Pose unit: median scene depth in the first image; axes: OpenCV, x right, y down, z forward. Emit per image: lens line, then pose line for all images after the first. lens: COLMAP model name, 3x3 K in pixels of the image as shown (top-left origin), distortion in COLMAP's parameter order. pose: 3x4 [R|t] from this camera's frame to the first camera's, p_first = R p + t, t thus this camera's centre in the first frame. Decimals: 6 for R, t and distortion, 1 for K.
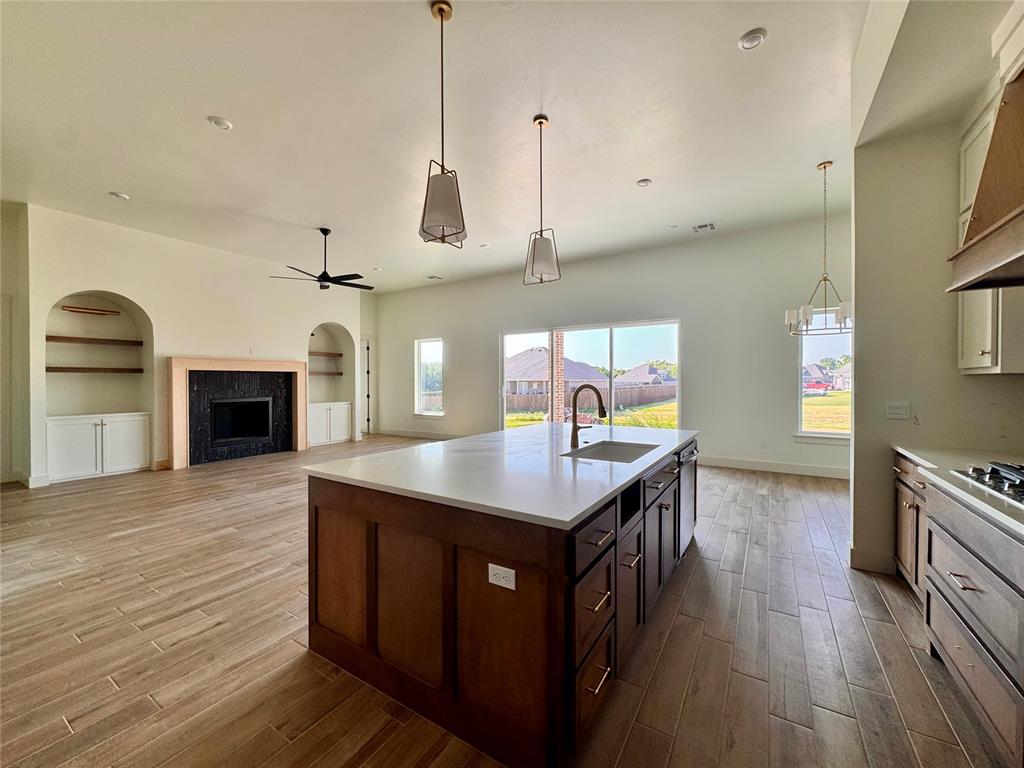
lens RADIAL K [[409.0, 0, 514.0], [0, 409.0, 384.7], [0, 0, 1]] dist [-0.003520, 0.000838]
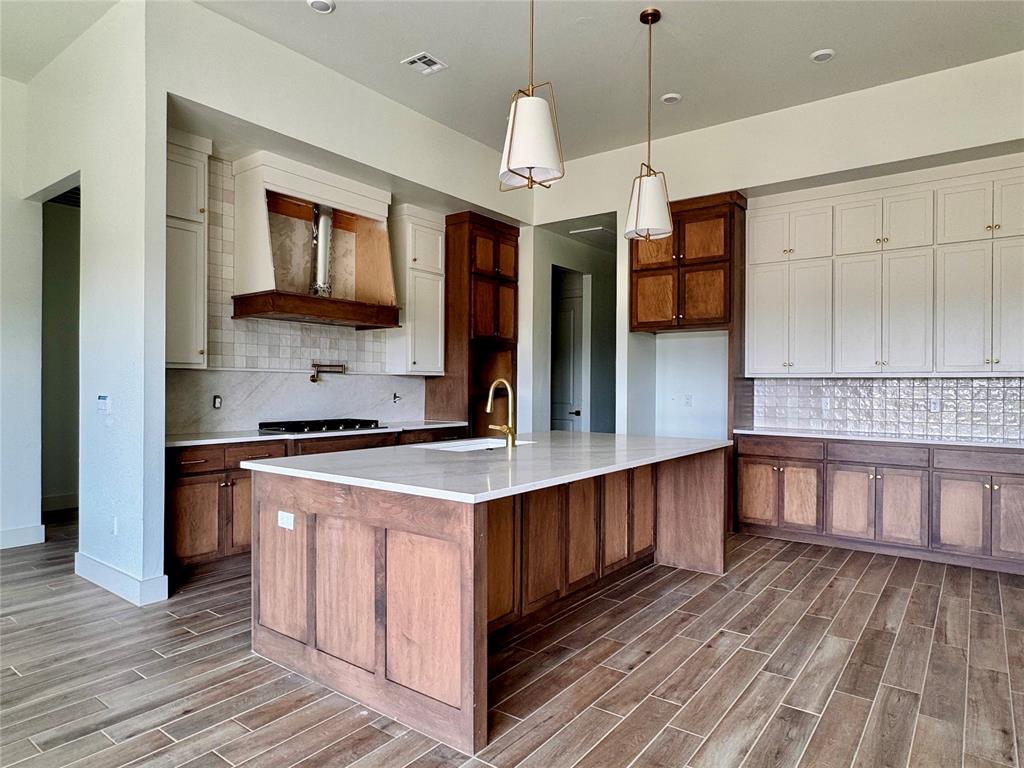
lens RADIAL K [[619.5, 0, 516.3], [0, 619.5, 386.5], [0, 0, 1]] dist [-0.002671, 0.000572]
pose [[-0.996617, -0.008342, 0.081758, 0.009964], [-0.007516, 0.999918, 0.010407, 0.002927], [-0.081838, 0.009758, -0.996598, 1.042496]]
